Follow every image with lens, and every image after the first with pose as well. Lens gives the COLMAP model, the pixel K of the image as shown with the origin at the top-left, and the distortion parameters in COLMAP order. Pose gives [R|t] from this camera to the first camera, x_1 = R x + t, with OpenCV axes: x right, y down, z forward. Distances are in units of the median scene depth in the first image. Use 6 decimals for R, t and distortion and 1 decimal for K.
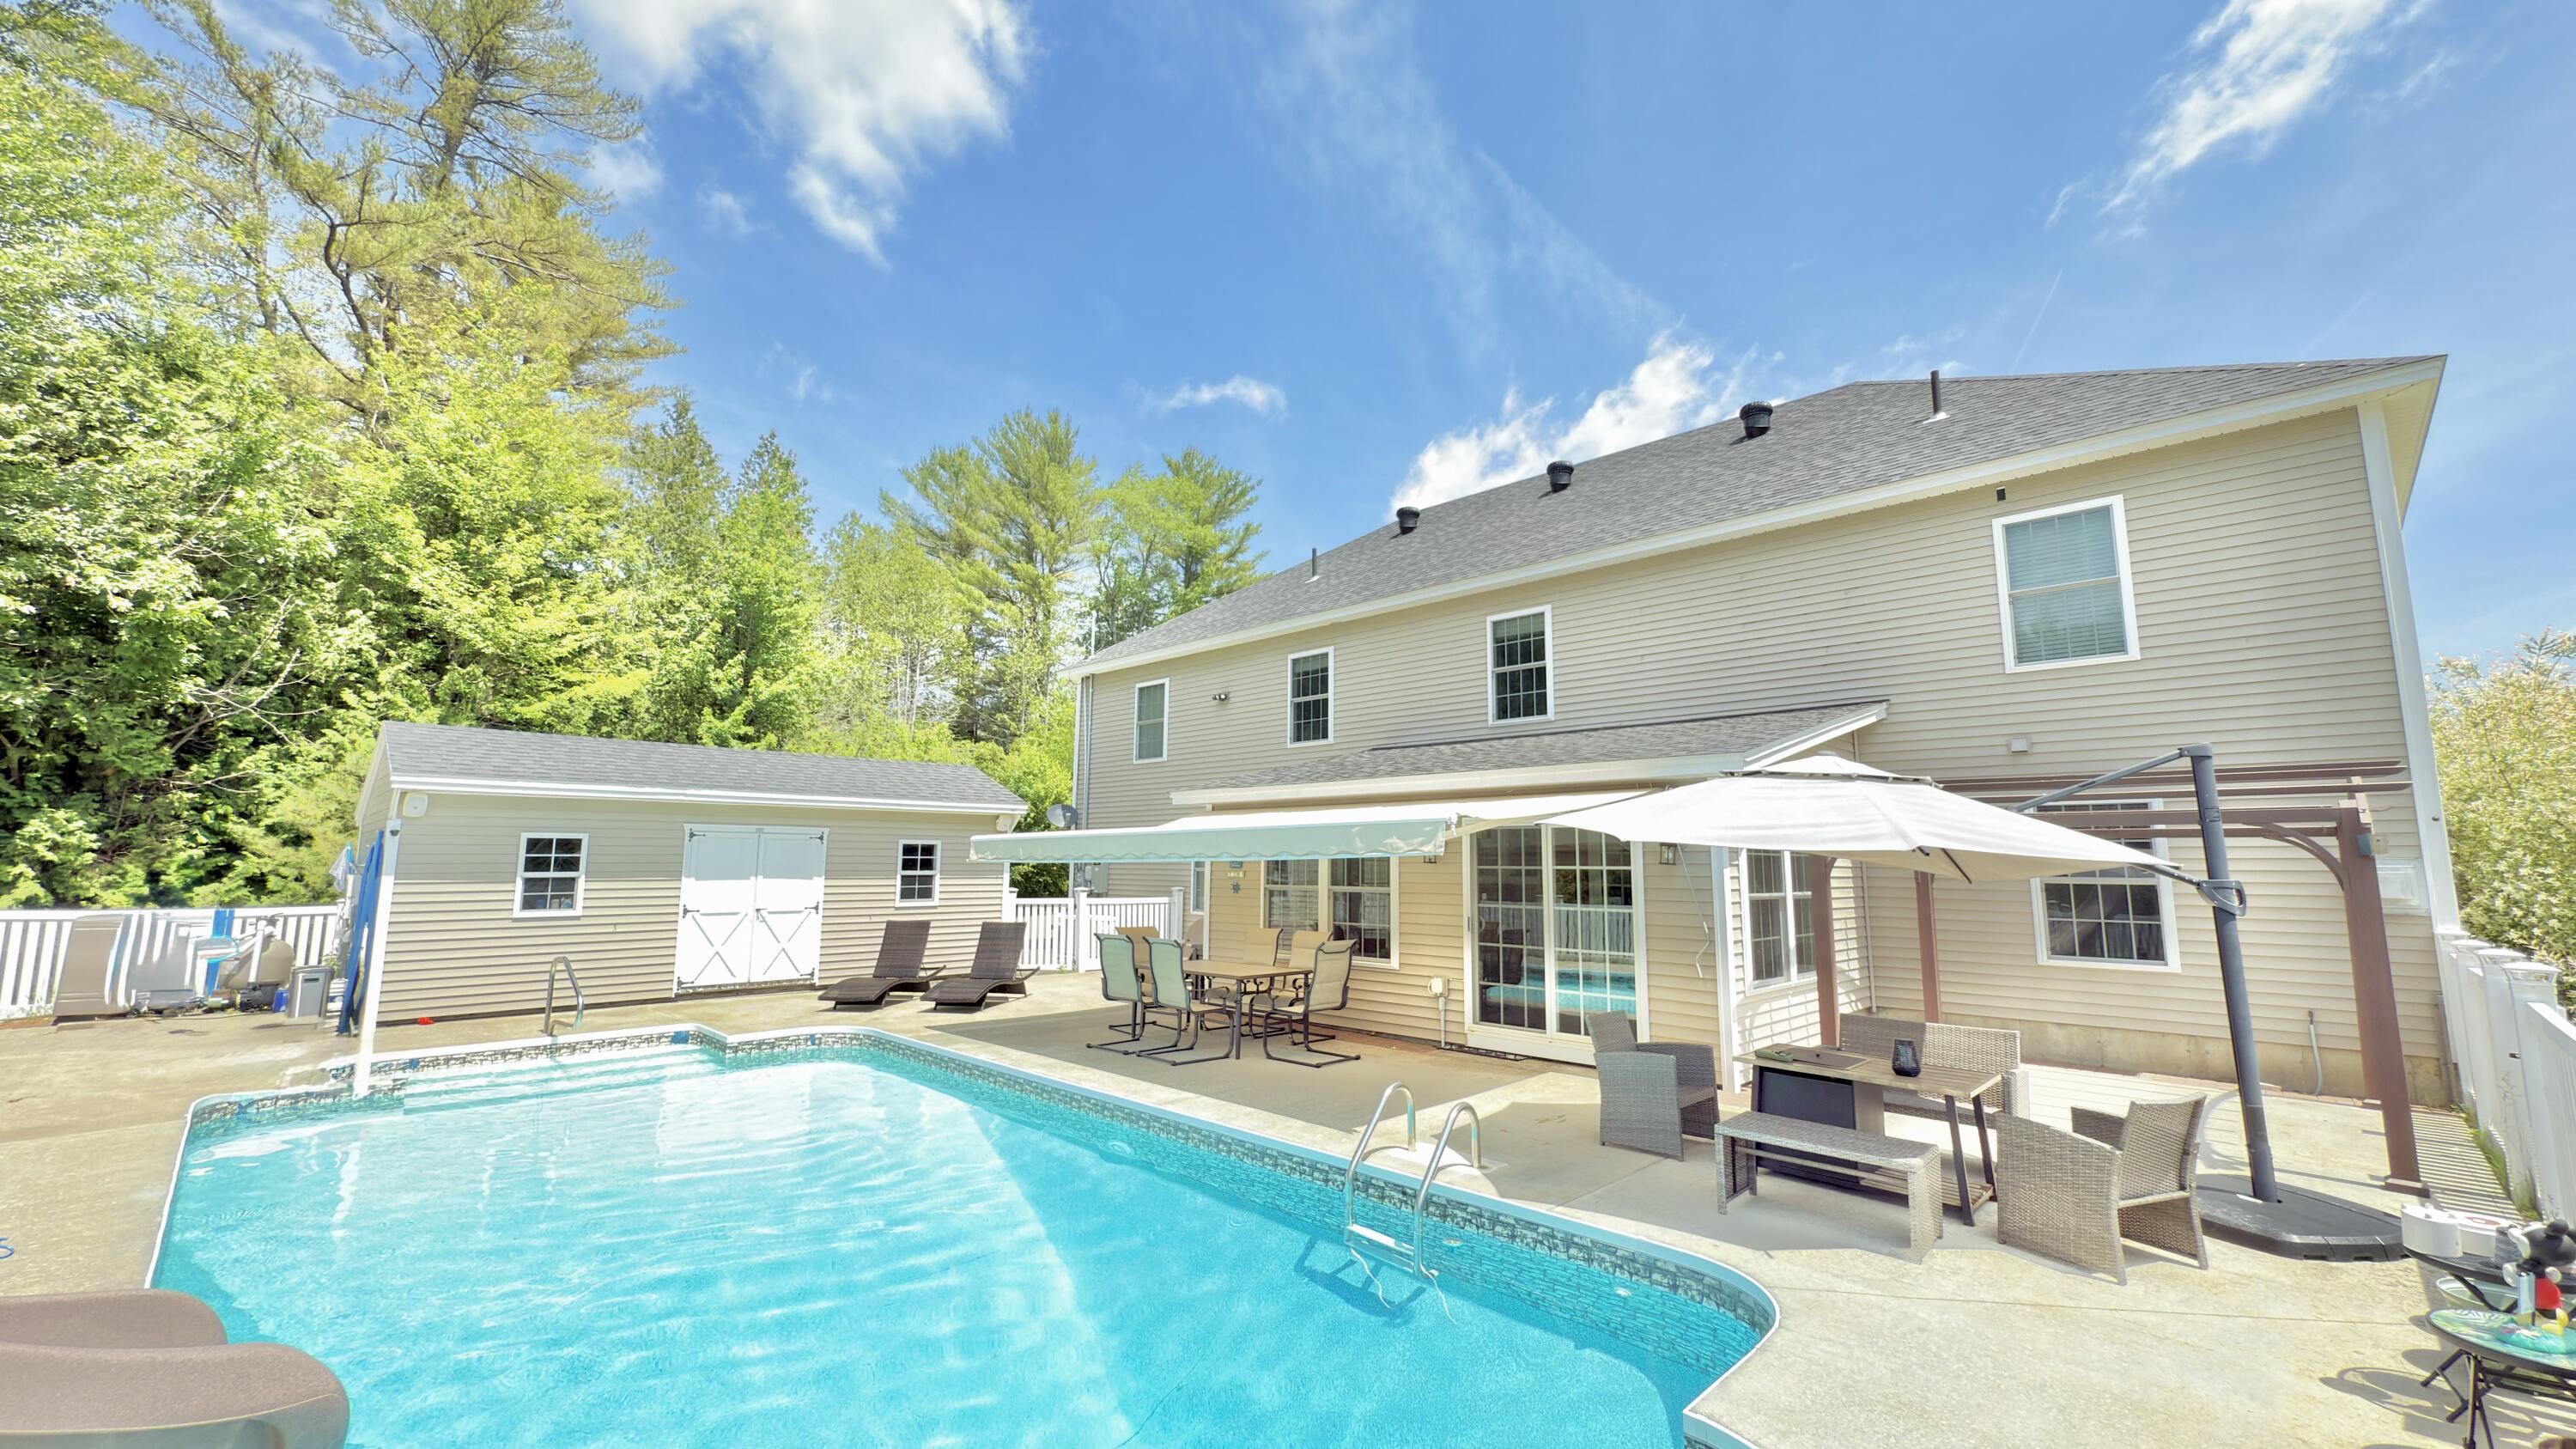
lens RADIAL K [[1024.3, 0, 1296.7], [0, 1024.3, 733.4], [0, 0, 1]] dist [0.000656, -0.000686]
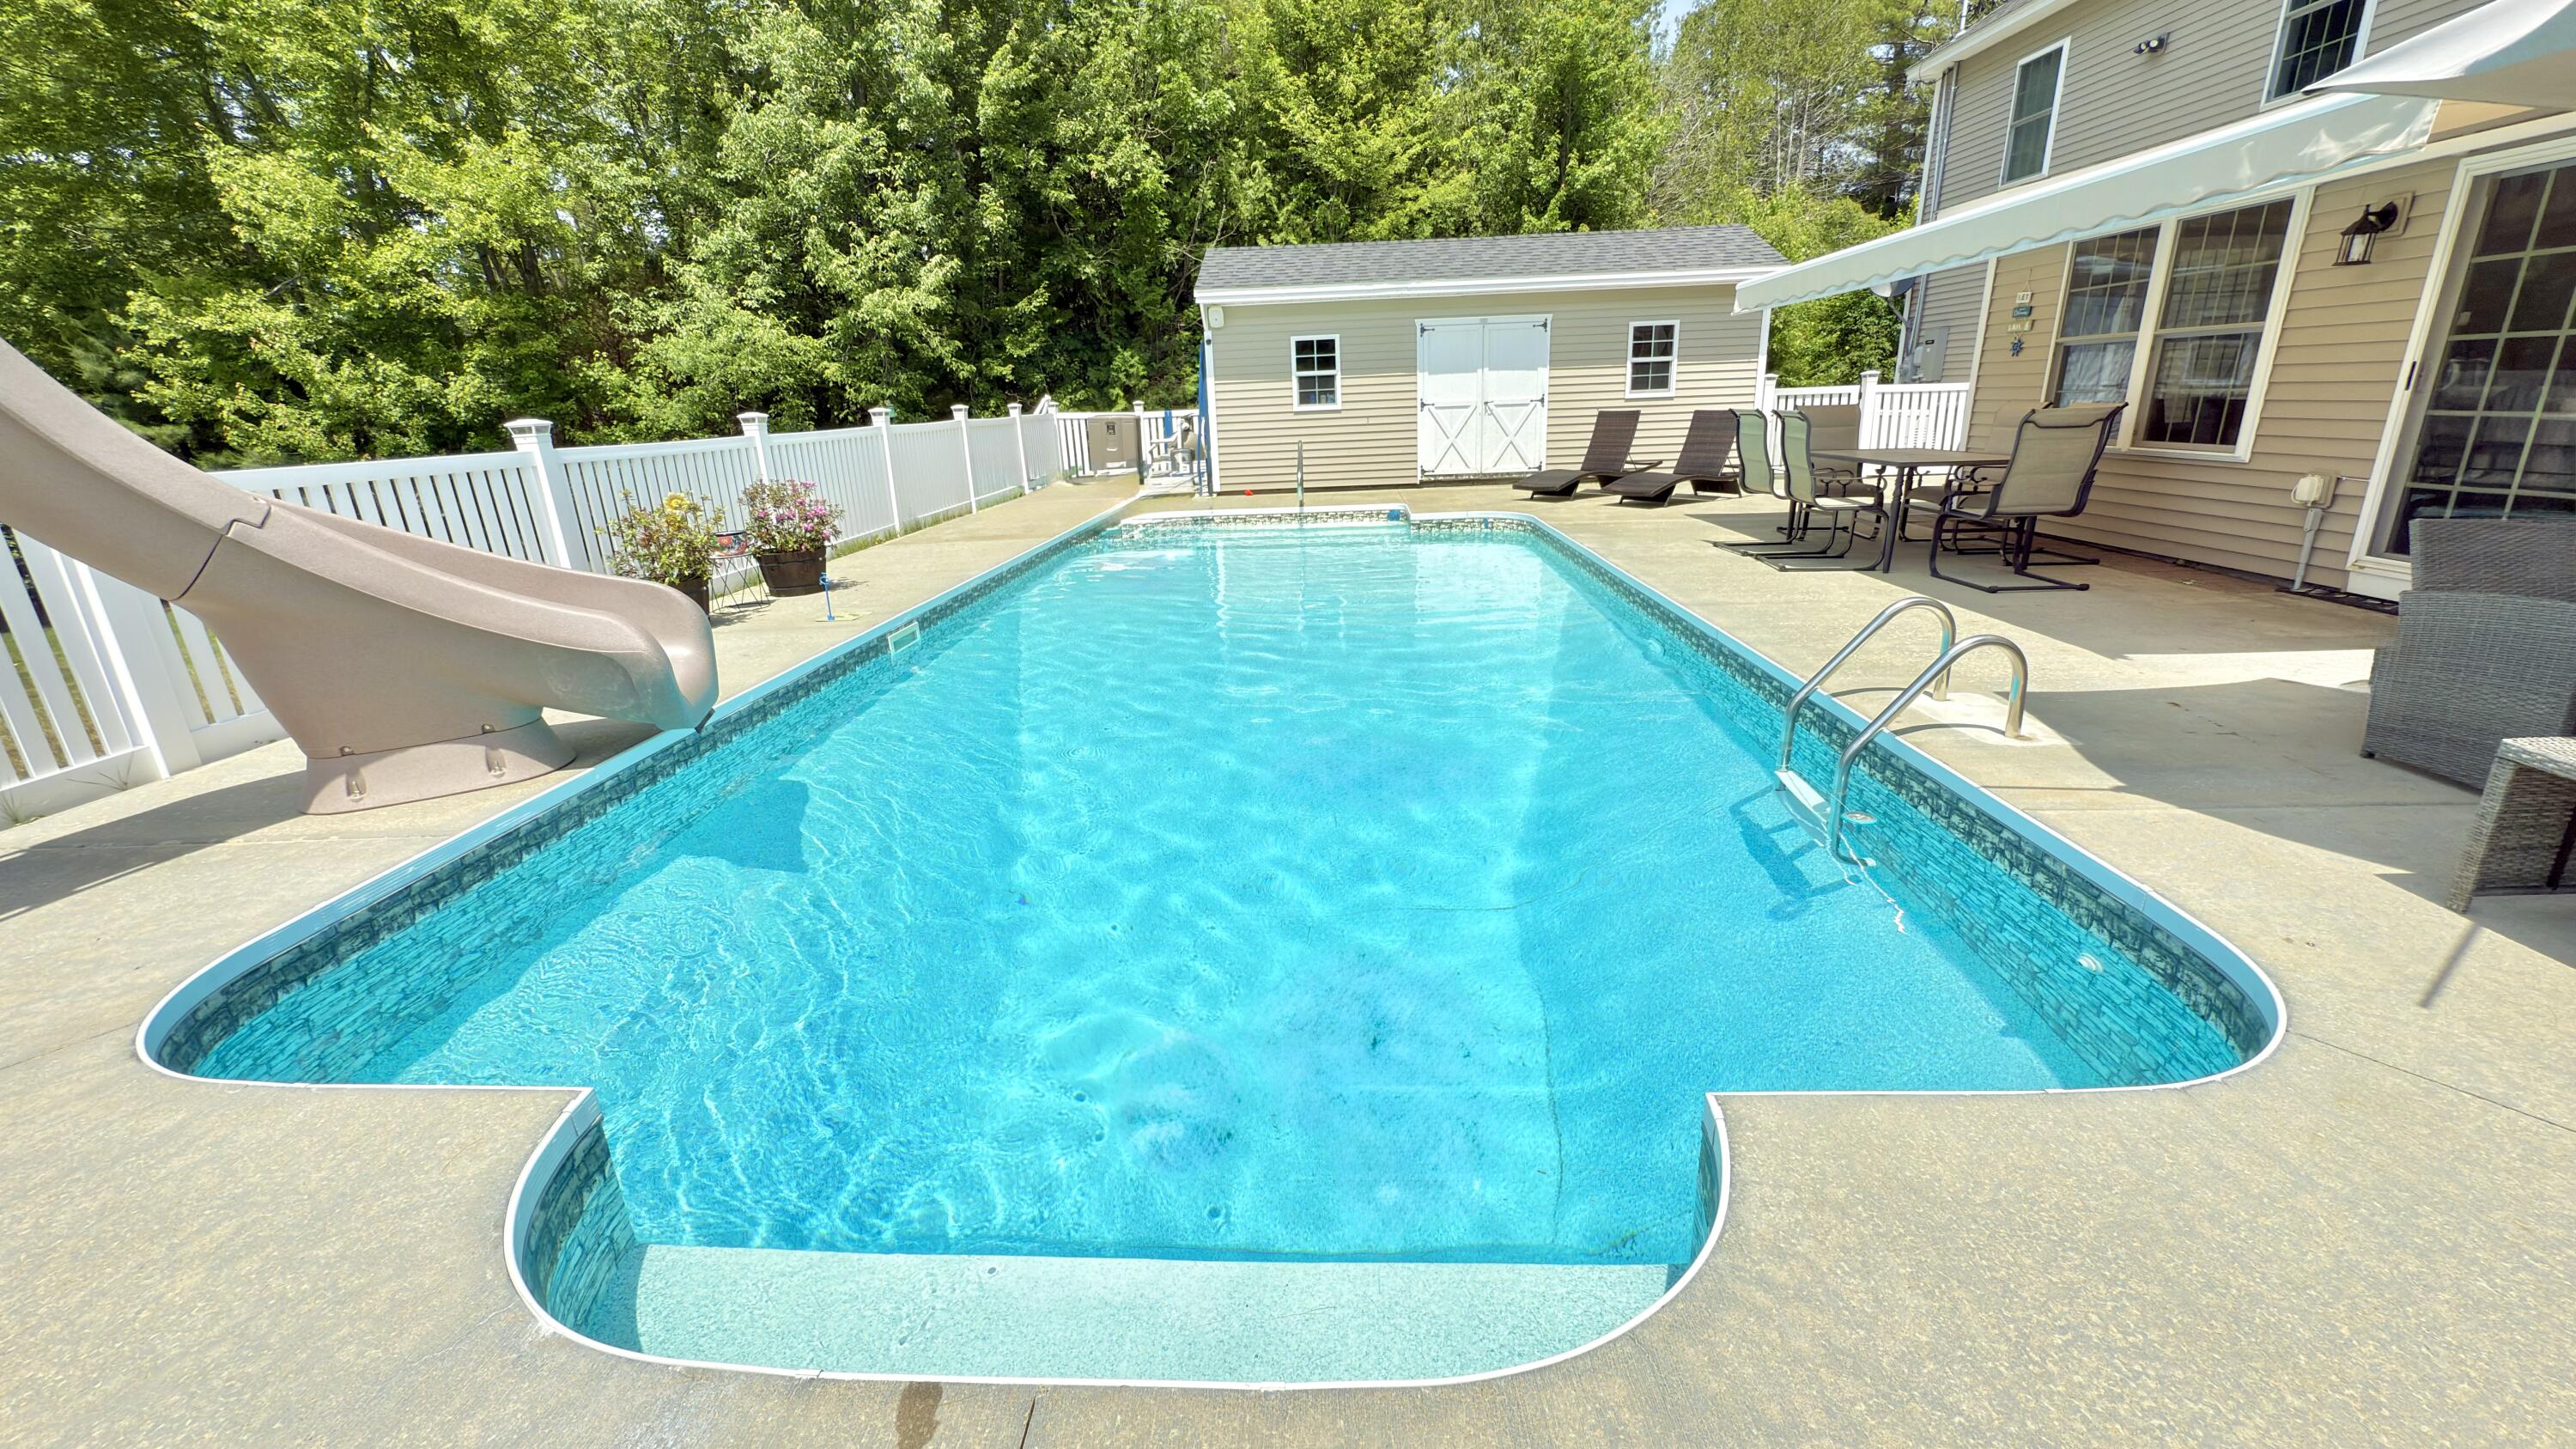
lens RADIAL K [[1024.3, 0, 1288.2], [0, 1024.3, 726.5], [0, 0, 1]] dist [0.000656, -0.000686]
pose [[0.668450, 0.198893, -0.716670, 0.137258], [0.134470, 0.915383, 0.379463, 0.049342], [0.731500, -0.350022, 0.585142, 0.127747]]
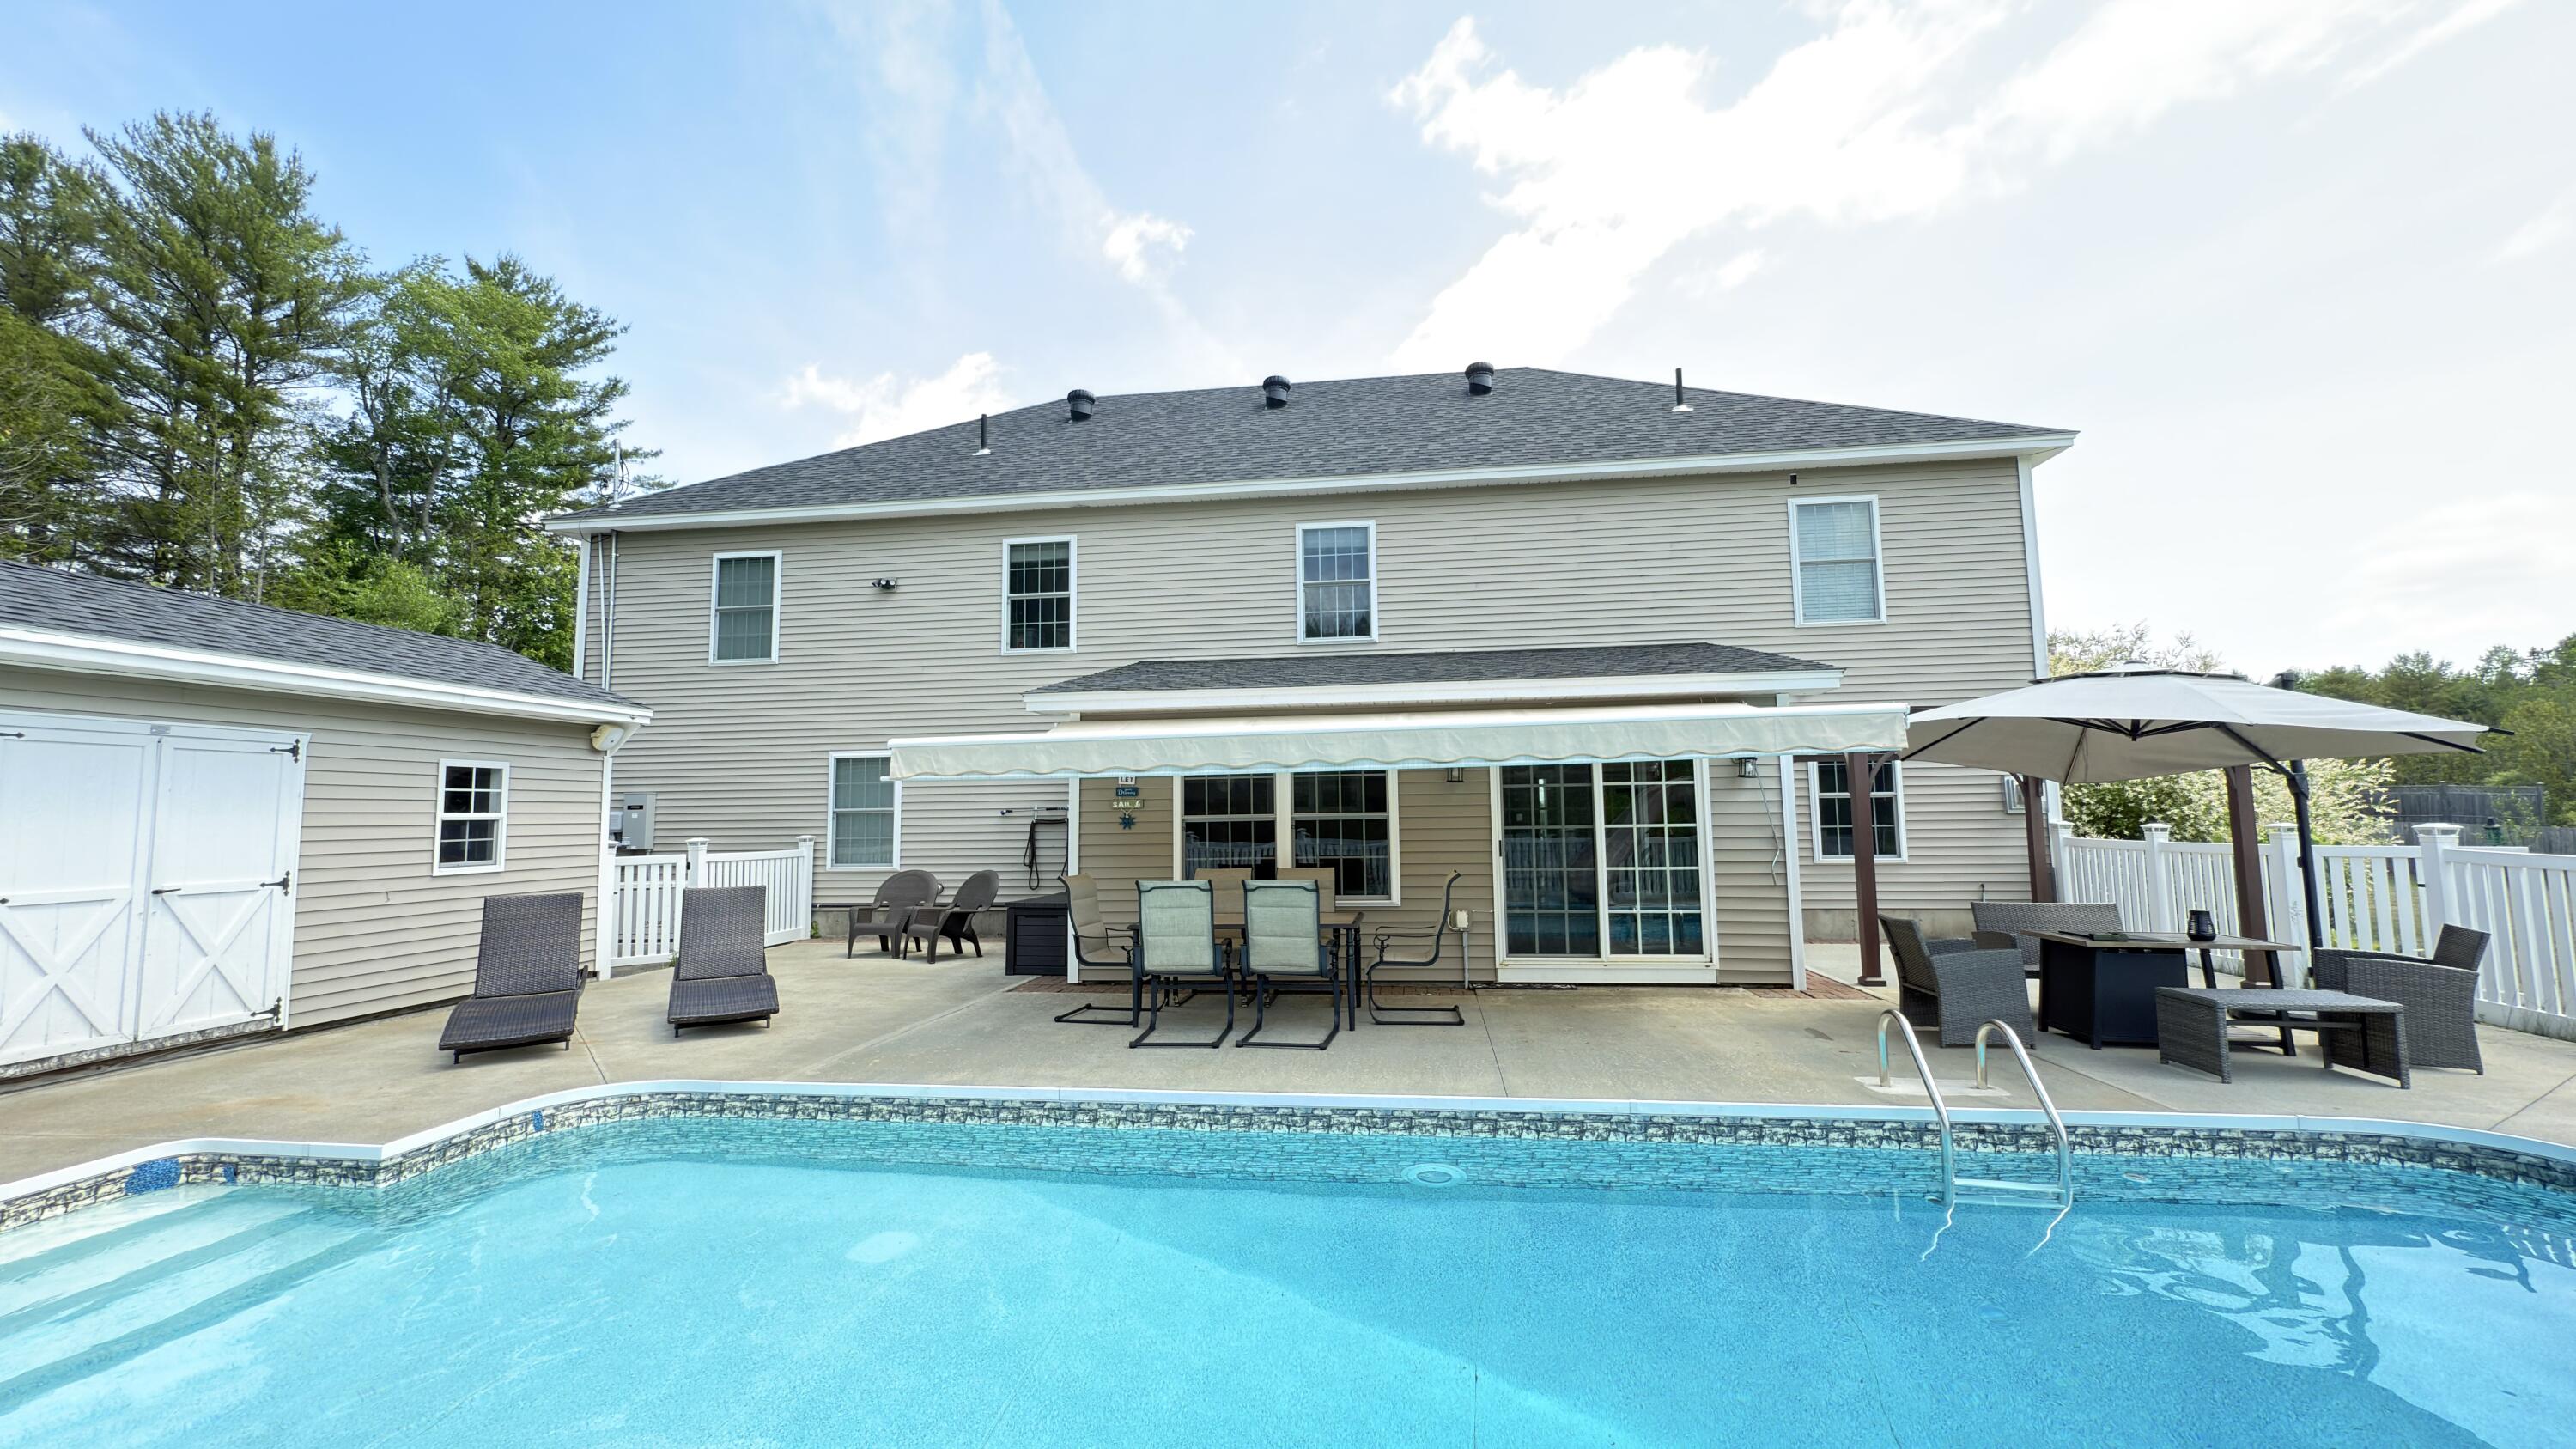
lens RADIAL K [[1024.3, 0, 1298.0], [0, 1024.3, 711.4], [0, 0, 1]] dist [0.000656, -0.000686]
pose [[0.800773, 0.040820, 0.597576, -0.363870], [-0.056542, 0.998371, 0.007570, 0.048085], [-0.596293, -0.039850, 0.801777, 0.269128]]
